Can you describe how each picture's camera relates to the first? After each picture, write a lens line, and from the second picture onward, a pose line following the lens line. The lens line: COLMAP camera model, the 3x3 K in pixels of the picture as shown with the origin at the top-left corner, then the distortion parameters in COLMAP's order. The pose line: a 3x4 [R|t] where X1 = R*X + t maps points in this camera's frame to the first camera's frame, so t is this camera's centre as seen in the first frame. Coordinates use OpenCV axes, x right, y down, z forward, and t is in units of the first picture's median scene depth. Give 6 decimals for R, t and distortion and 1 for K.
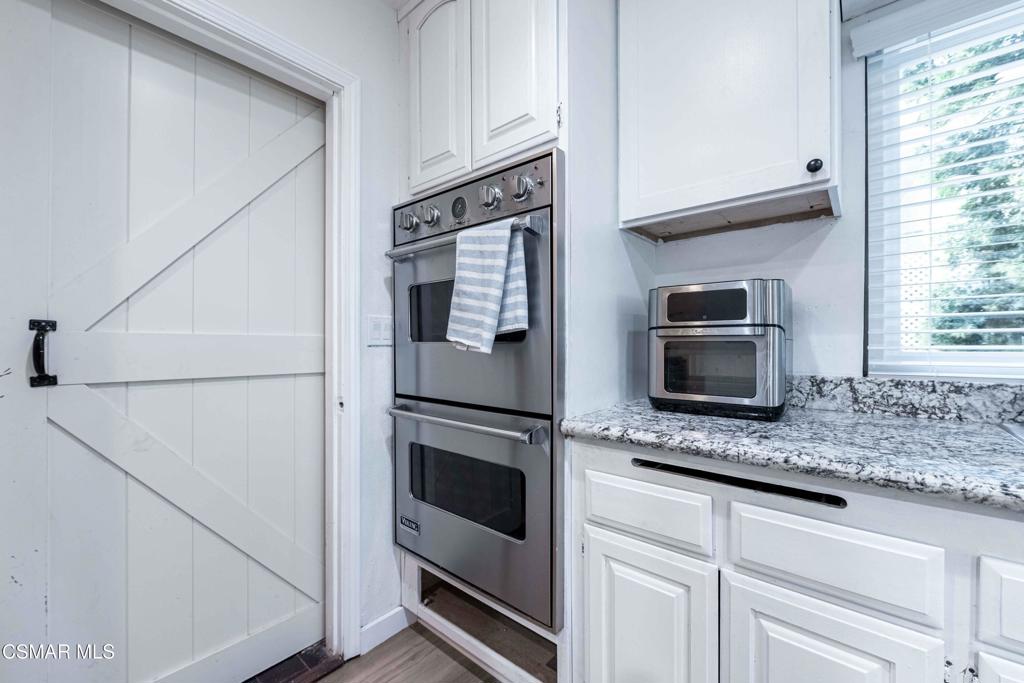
lens RADIAL K [[409.7, 0, 511.8], [0, 409.7, 342.9], [0, 0, 1]] dist [-0.009940, -0.000024]
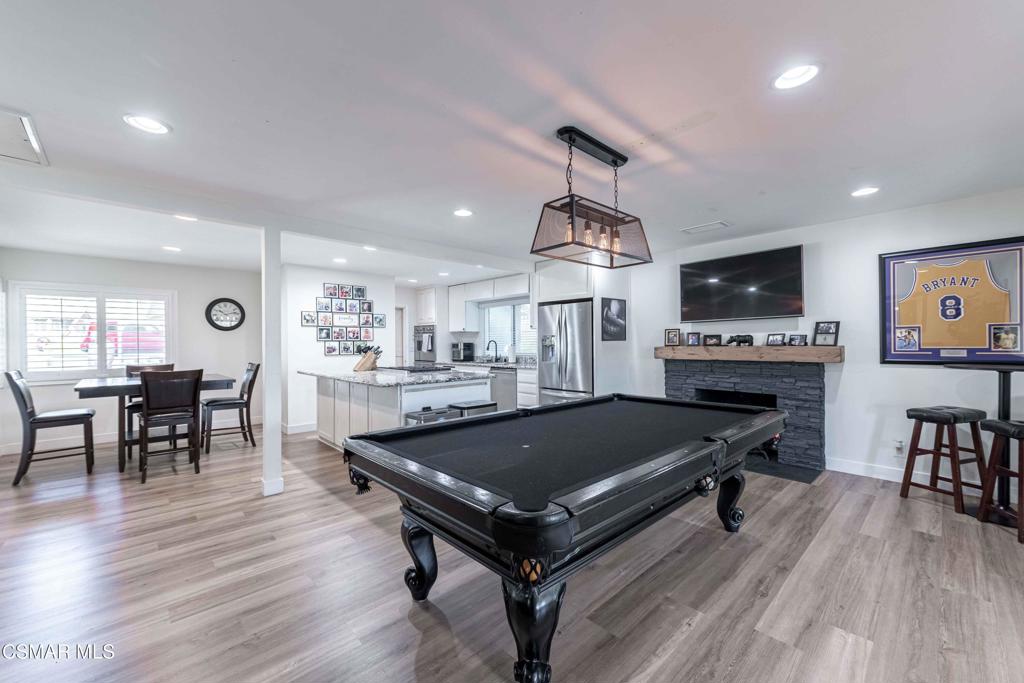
lens RADIAL K [[405.3, 0, 509.5], [0, 405.3, 343.1], [0, 0, 1]] dist [0.003091, -0.000094]
pose [[0.994296, -0.004218, -0.106576, 1.879846], [0.004437, 0.999988, 0.001819, -0.128943], [0.106567, -0.002282, 0.994303, -5.159880]]
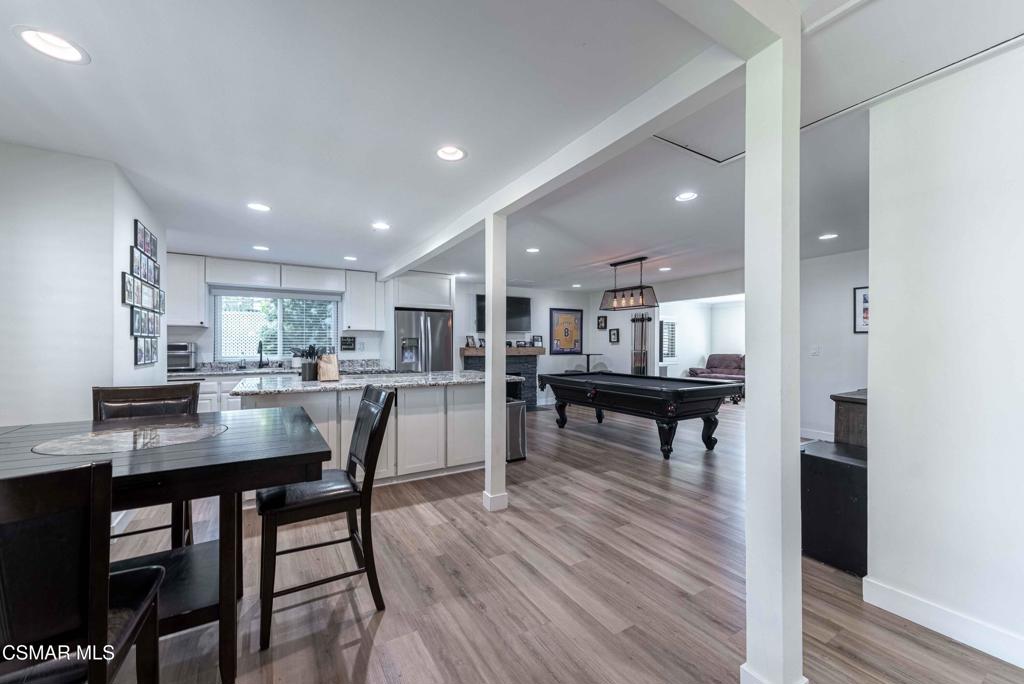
lens RADIAL K [[399.4, 0, 510.3], [0, 399.4, 344.7], [0, 0, 1]] dist [0.003196, -0.000151]
pose [[0.311759, 0.004154, 0.950152, -2.297725], [-0.003663, 0.999988, -0.003170, -0.108593], [-0.950154, -0.002492, 0.311770, -3.455252]]
